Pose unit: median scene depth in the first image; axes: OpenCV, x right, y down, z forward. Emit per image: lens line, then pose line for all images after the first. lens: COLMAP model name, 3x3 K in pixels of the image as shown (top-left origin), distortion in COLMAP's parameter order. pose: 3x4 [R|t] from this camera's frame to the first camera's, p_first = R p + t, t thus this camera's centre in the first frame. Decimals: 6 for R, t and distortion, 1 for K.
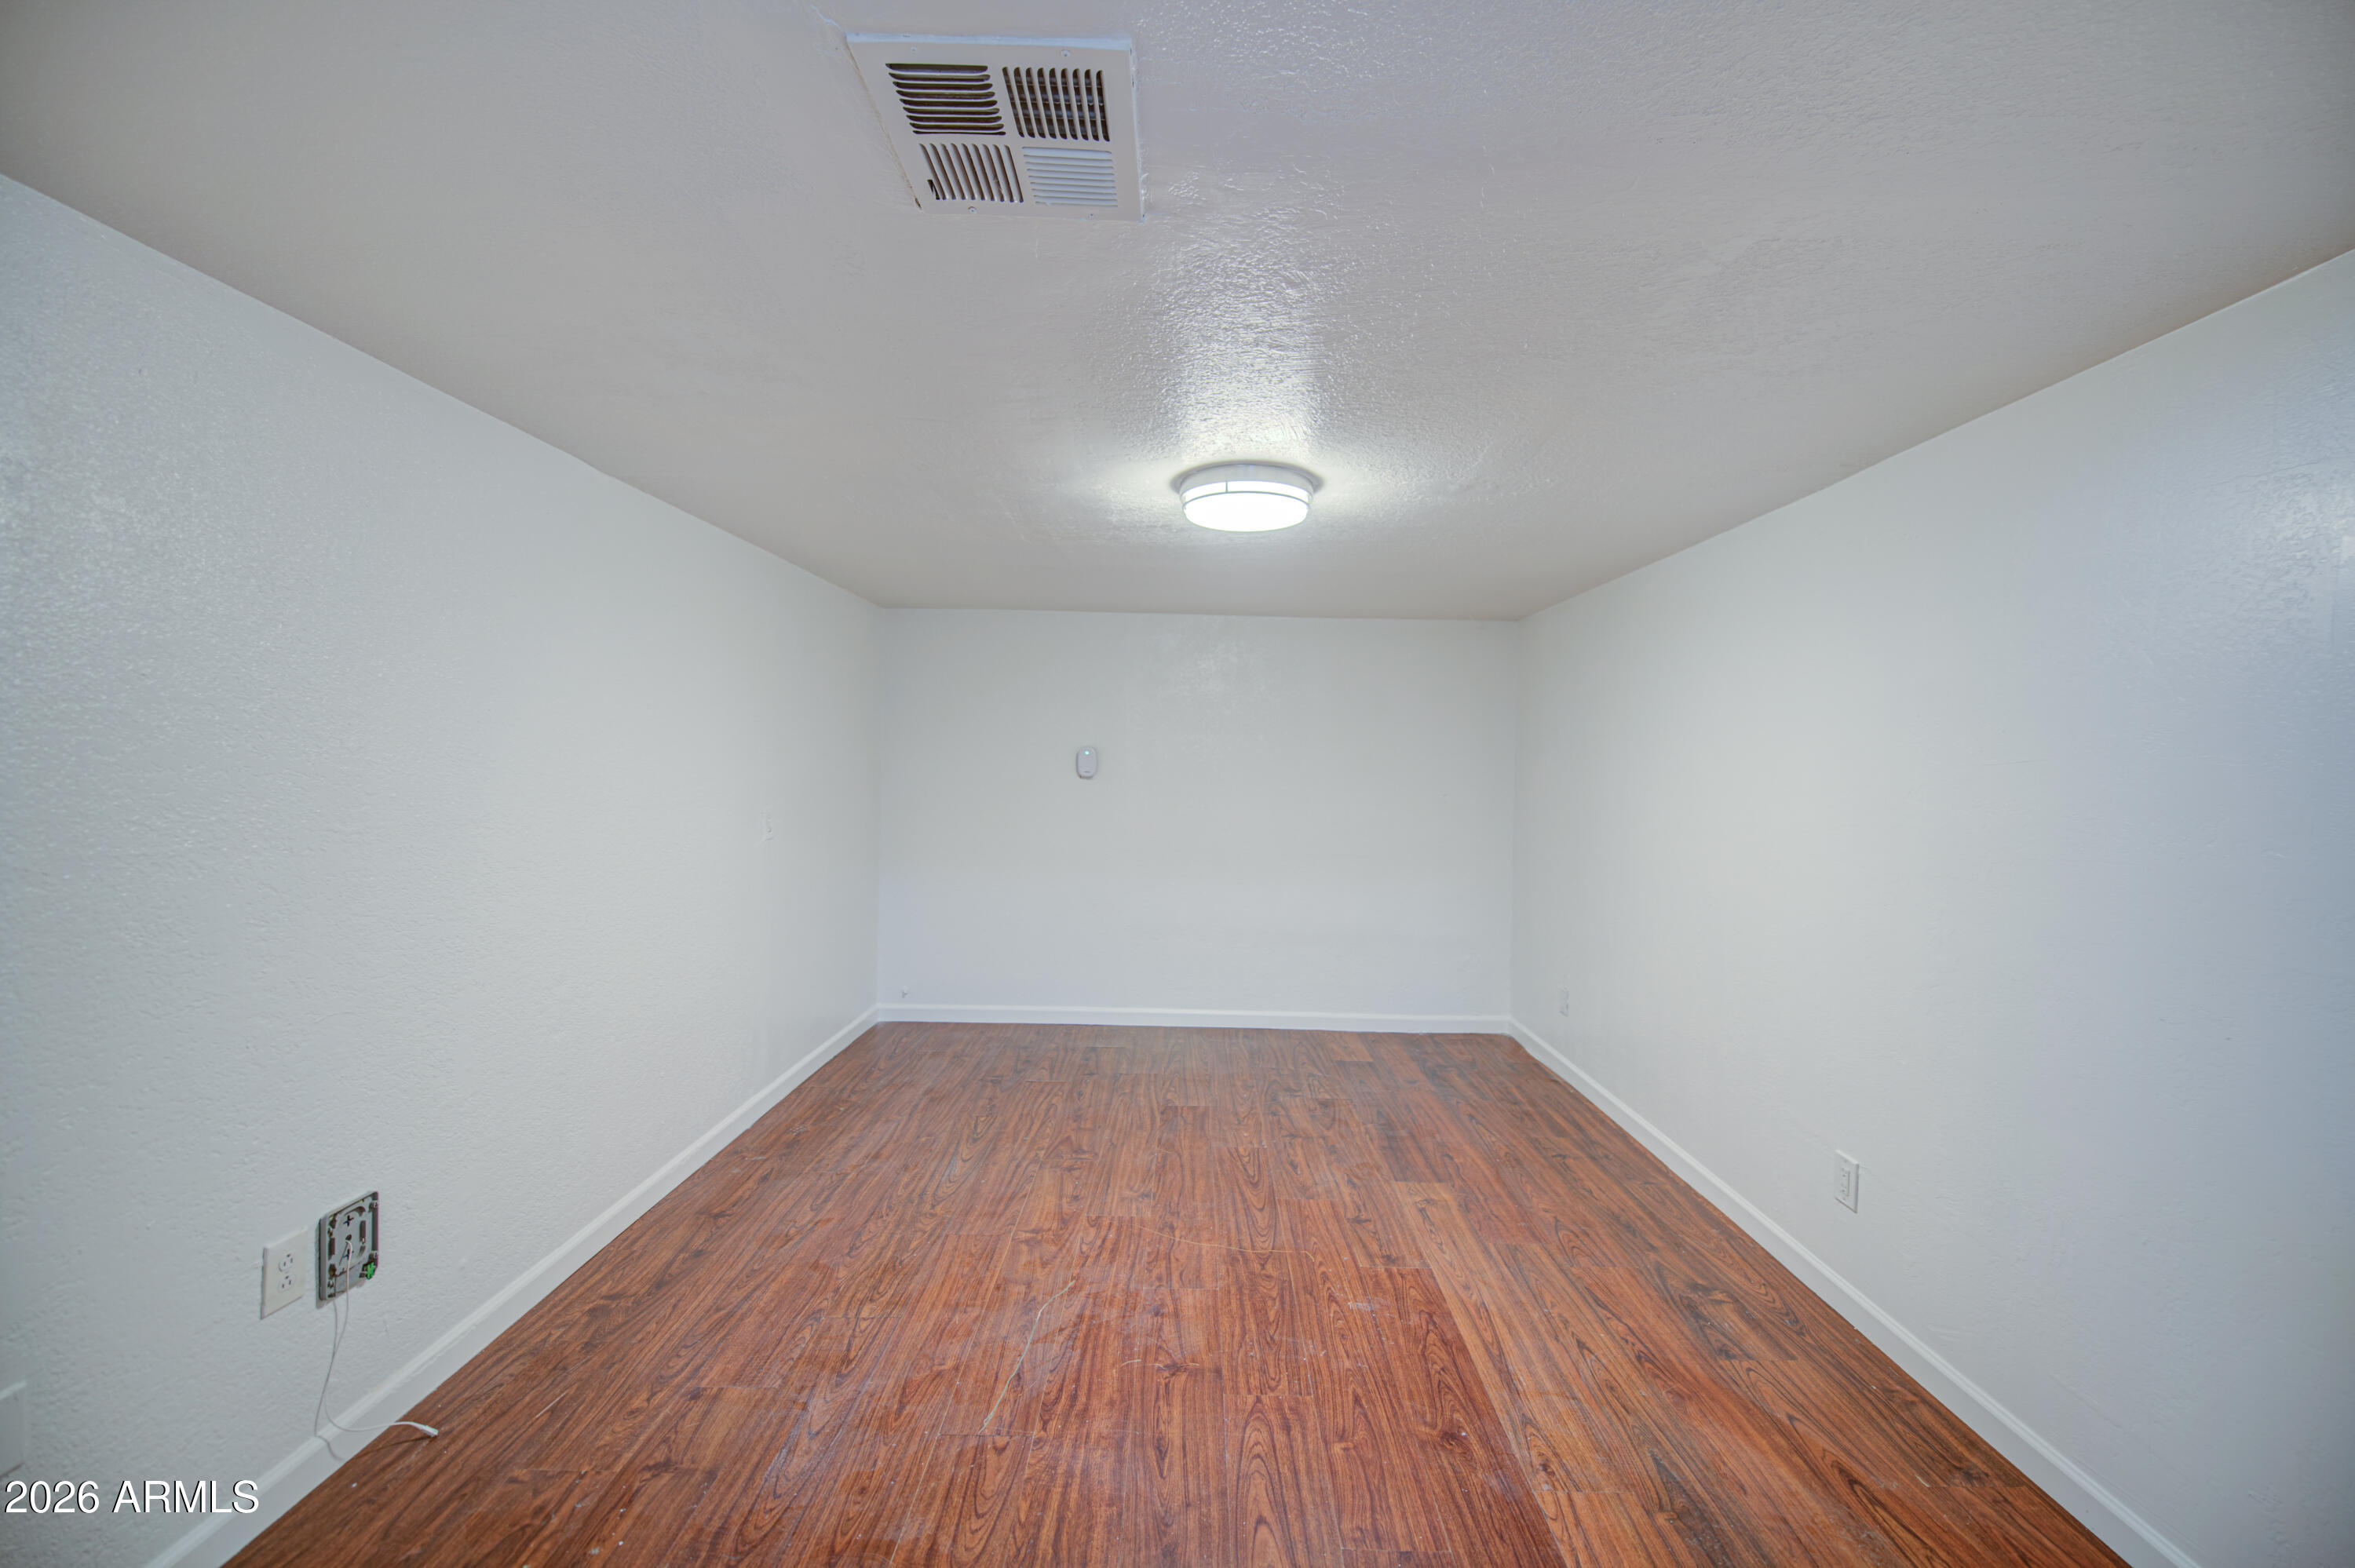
lens RADIAL K [[1031.3, 0, 1185.4], [0, 1031.3, 772.7], [0, 0, 1]] dist [-0.001075, -0.000222]
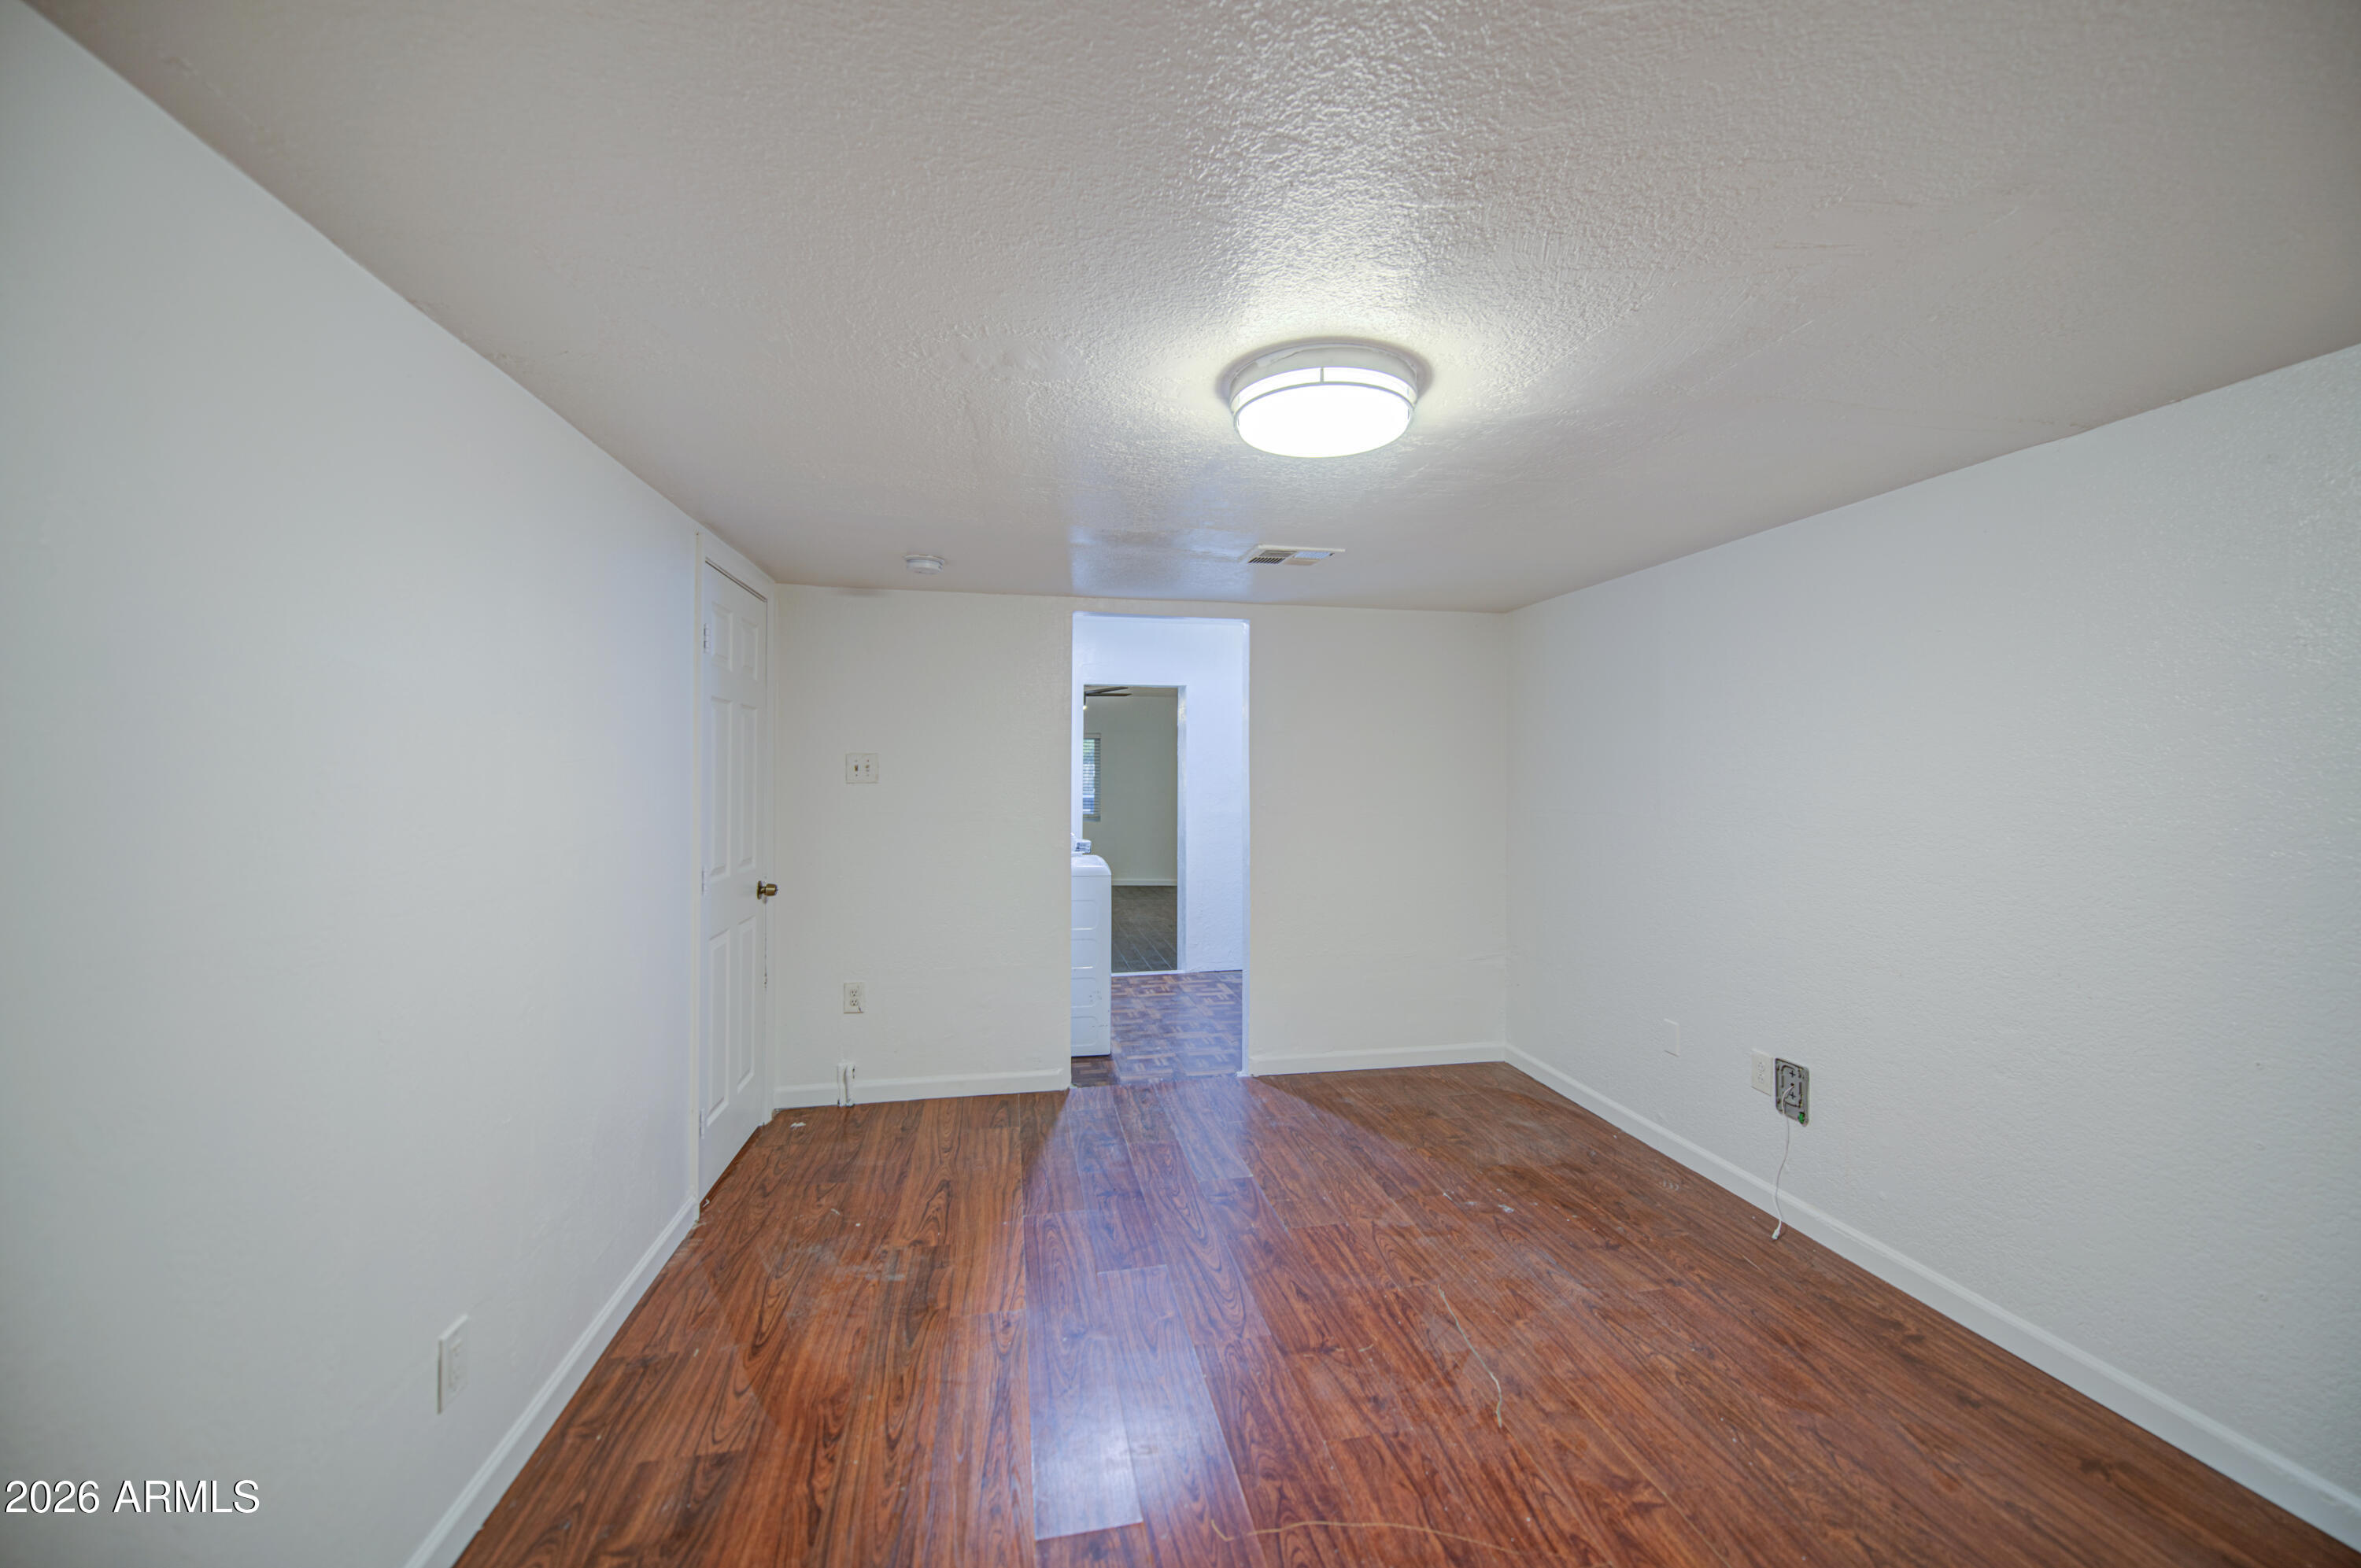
lens RADIAL K [[1033.9, 0, 1183.6], [0, 1033.9, 777.7], [0, 0, 1]] dist [-0.001075, -0.000222]
pose [[-0.984569, -0.016258, -0.174238, 0.314420], [-0.018926, 0.999728, 0.013664, -0.017224], [0.173969, 0.016751, -0.984609, 1.941634]]
